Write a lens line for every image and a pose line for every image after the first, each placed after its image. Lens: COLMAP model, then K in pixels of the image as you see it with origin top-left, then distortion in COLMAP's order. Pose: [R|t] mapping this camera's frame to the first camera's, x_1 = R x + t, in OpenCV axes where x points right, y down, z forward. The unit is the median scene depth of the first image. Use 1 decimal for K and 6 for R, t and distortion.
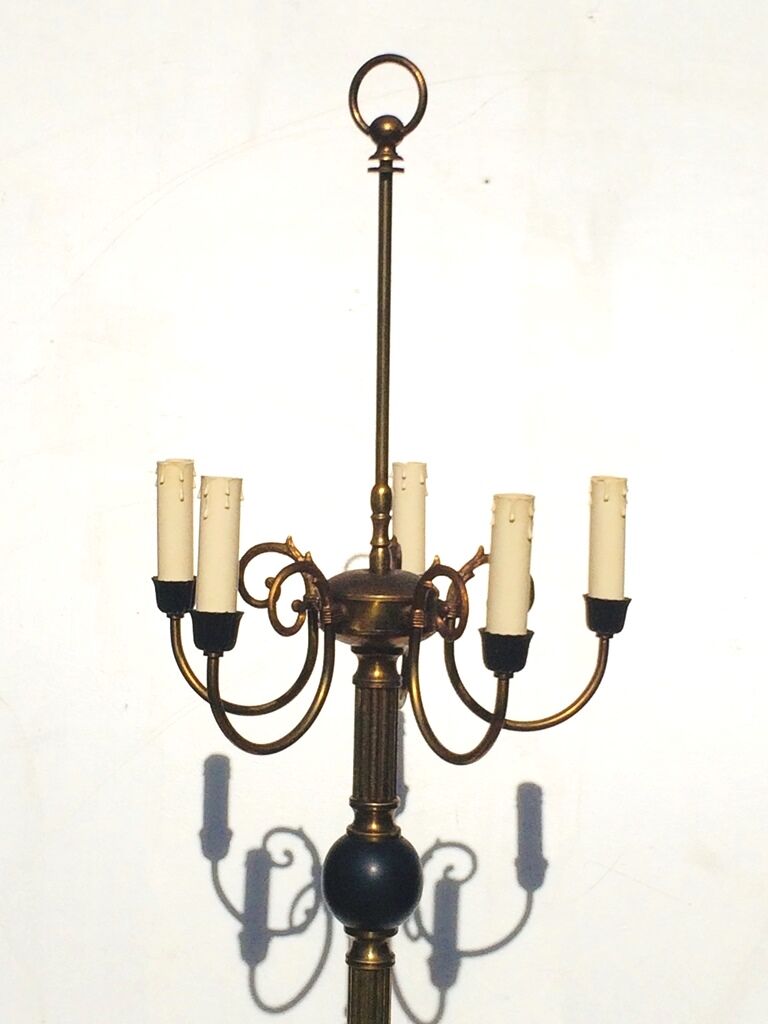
lens RADIAL K [[2121.6, 0, 384.9], [0, 2121.6, 515.3], [0, 0, 1]] dist [0.043922, 0.363576]
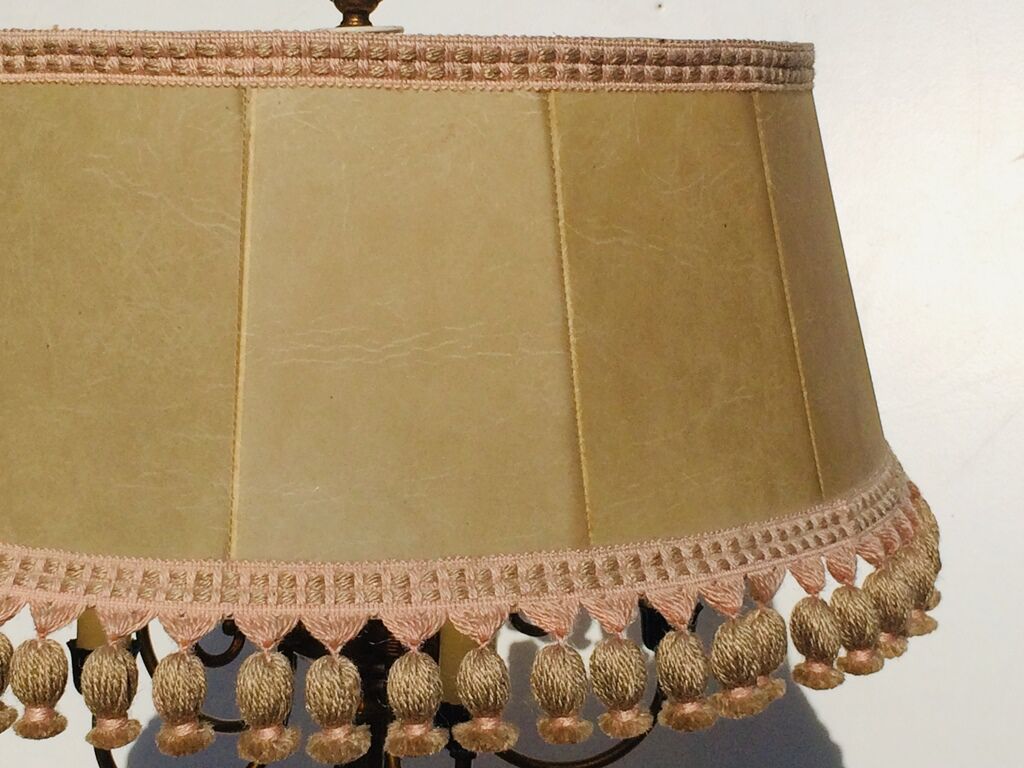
lens RADIAL K [[2029.9, 0, 512.0], [0, 2029.9, 384.0], [0, 0, 1]] dist [0.061478, 0.321521]
pose [[0.990708, 0.015446, -0.135125, 0.150133], [-0.007039, 0.998022, 0.062476, -0.087010], [0.135823, -0.060944, 0.988857, 0.286057]]
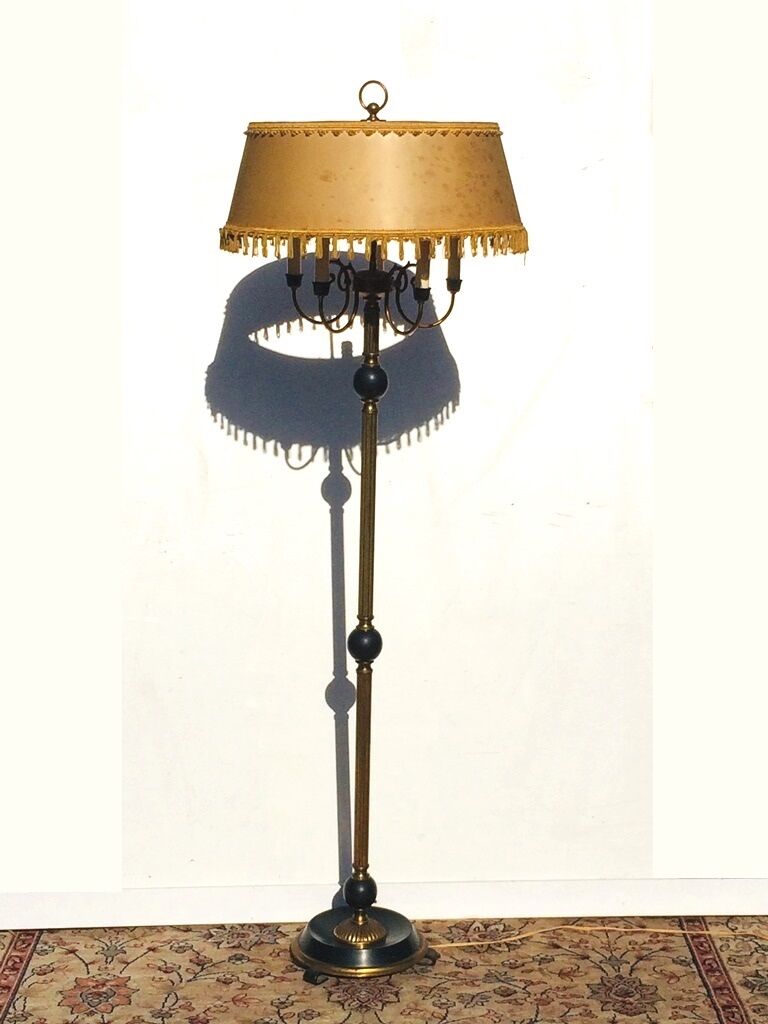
lens RADIAL K [[1778.1, 0, 390.7], [0, 1778.1, 511.2], [0, 0, 1]] dist [0.011634, 0.109342]
pose [[0.993931, -0.025006, 0.107121, -0.232231], [0.011111, 0.991662, 0.128390, 0.040460], [-0.109439, -0.126420, 0.985921, -1.315914]]
